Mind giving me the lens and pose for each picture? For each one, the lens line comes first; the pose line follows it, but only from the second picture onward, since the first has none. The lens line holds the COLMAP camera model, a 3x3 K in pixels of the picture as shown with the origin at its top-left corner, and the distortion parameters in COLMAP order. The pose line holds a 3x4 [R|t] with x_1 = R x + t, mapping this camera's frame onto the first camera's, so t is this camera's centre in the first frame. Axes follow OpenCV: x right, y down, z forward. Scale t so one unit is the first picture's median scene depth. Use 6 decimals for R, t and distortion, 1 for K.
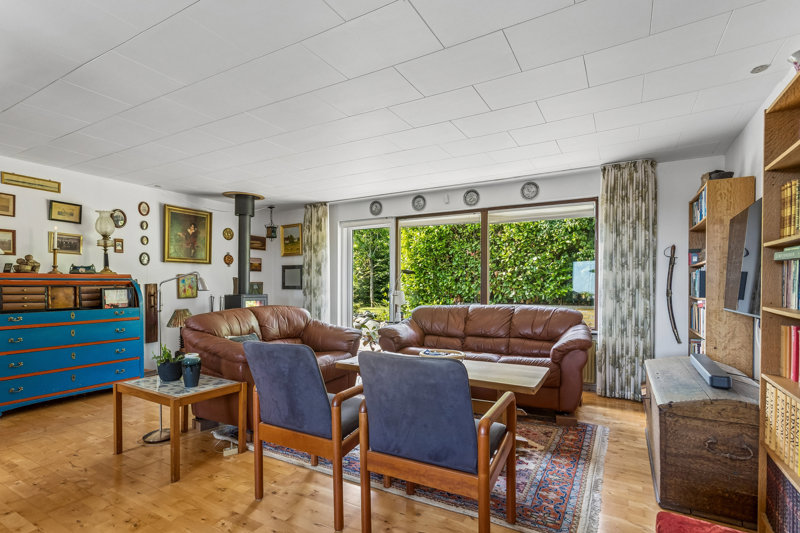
lens RADIAL K [[385.9, 0, 409.3], [0, 385.9, 288.3], [0, 0, 1]] dist [0.003459, 0.003120]
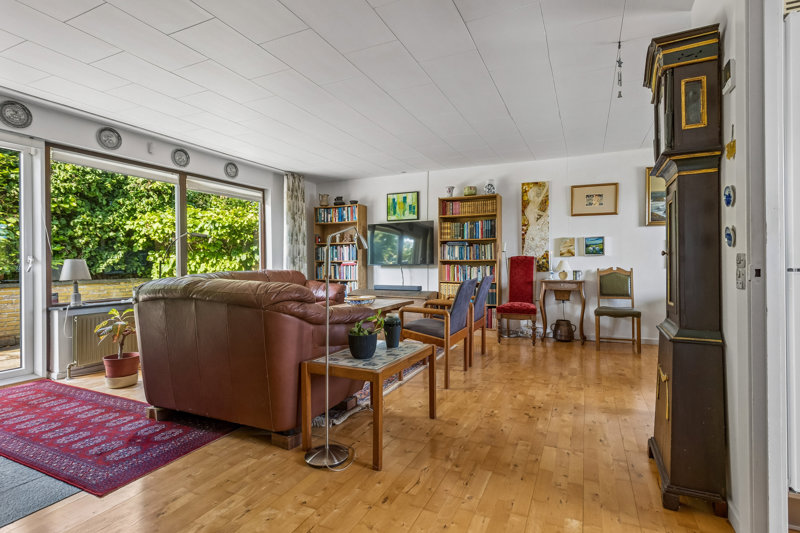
lens RADIAL K [[385.9, 0, 397.2], [0, 385.9, 262.8], [0, 0, 1]] dist [0.003459, 0.003120]
pose [[-0.057604, -0.008064, 0.998307, -0.687276], [0.015551, 0.999839, 0.008974, 0.012287], [-0.998218, 0.016042, -0.057470, 0.477746]]
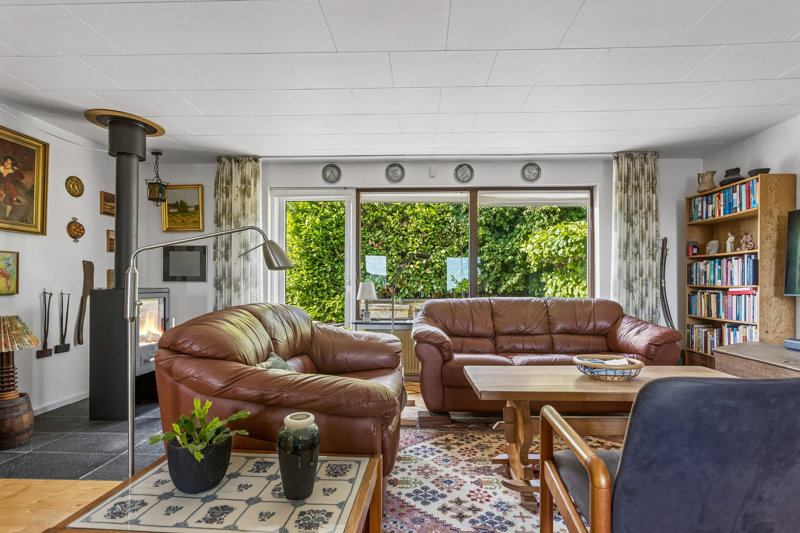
lens RADIAL K [[385.9, 0, 409.0], [0, 385.9, 282.2], [0, 0, 1]] dist [0.003459, 0.003120]
pose [[0.892565, 0.000280, 0.450919, -0.292538], [0.003382, 0.999968, -0.007315, 0.011463], [-0.450906, 0.008054, 0.892535, 0.255934]]
